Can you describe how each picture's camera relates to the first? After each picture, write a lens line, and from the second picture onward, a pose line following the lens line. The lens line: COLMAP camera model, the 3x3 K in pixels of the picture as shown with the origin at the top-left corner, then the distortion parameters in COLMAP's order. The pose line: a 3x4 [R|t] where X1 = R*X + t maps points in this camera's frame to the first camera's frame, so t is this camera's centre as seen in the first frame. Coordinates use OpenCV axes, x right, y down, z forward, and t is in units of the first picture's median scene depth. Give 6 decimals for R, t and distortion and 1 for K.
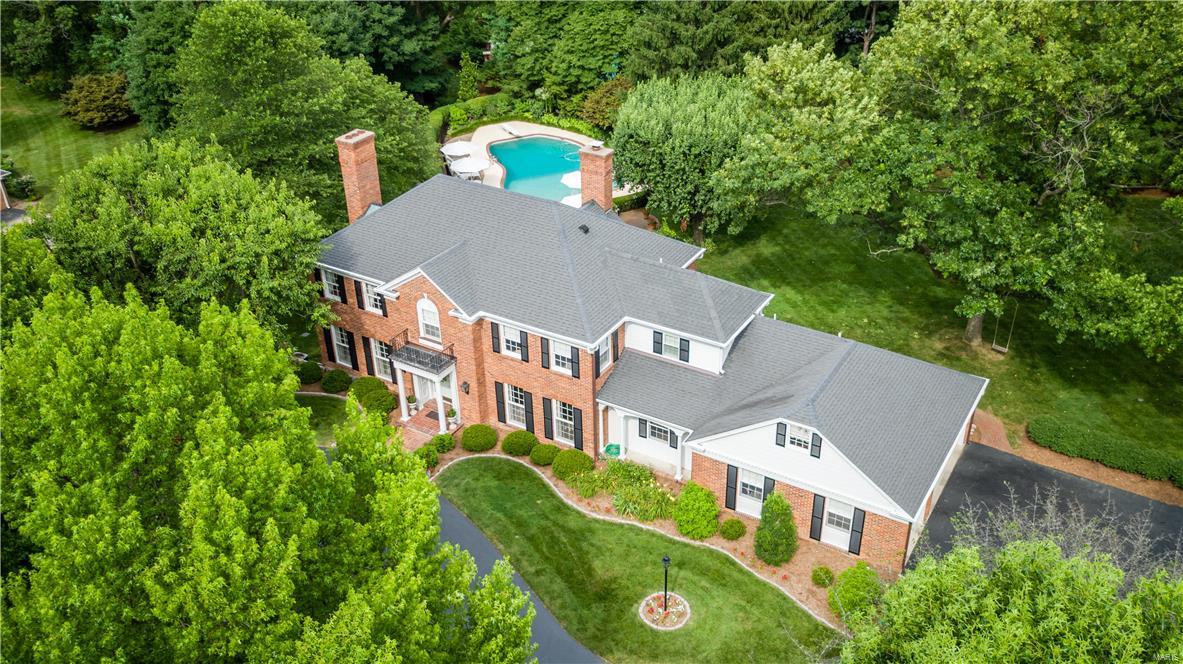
lens RADIAL K [[1047.6, 0, 597.3], [0, 1047.6, 334.0], [0, 0, 1]] dist [0.033798, -0.003891]
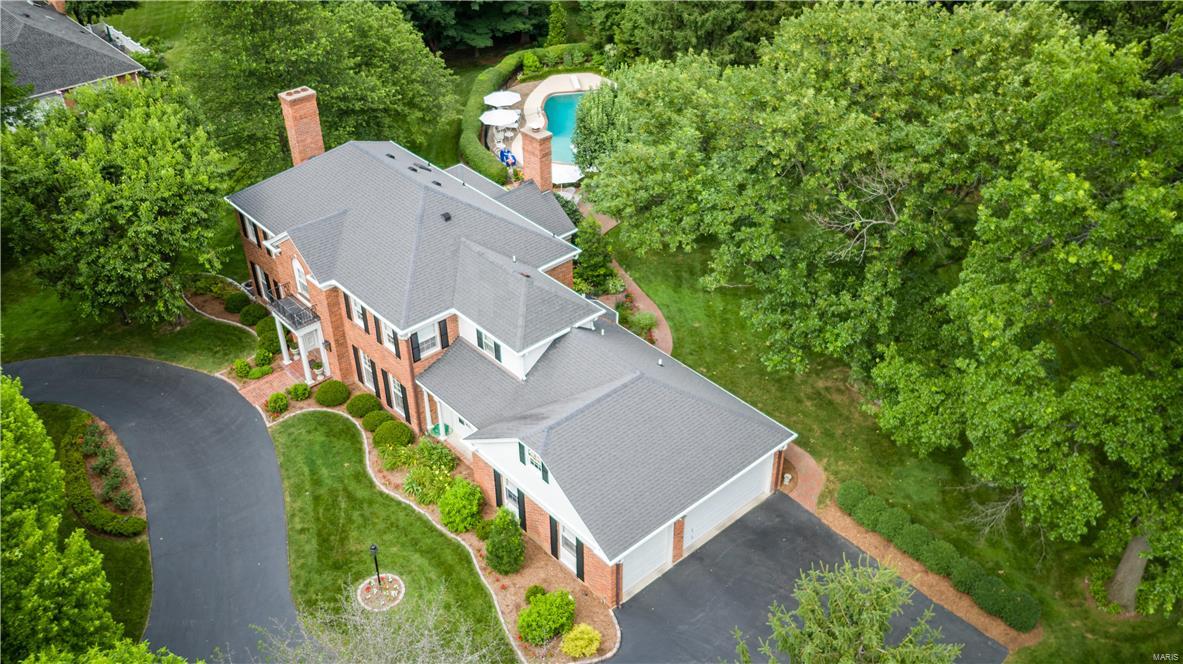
lens RADIAL K [[1047.6, 0, 597.3], [0, 1047.6, 334.0], [0, 0, 1]] dist [0.033798, -0.003891]
pose [[0.957008, 0.175648, -0.230831, 0.399935], [-0.155809, 0.982540, 0.101680, -0.117366], [0.244660, -0.061343, 0.967667, 0.022827]]
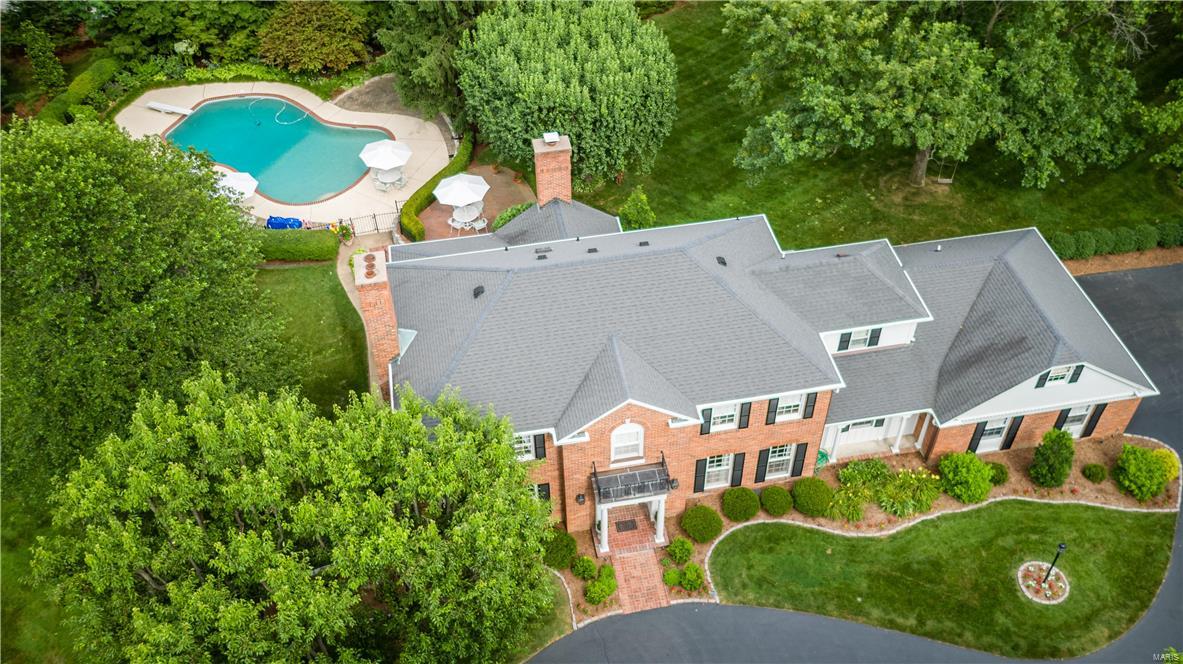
lens RADIAL K [[1050.9, 0, 596.9], [0, 1050.9, 332.1], [0, 0, 1]] dist [0.033912, -0.006329]
pose [[0.746020, -0.469698, 0.472057, -0.541928], [0.338976, 0.878012, 0.337919, -0.387353], [-0.573192, -0.092079, 0.814231, 0.348839]]
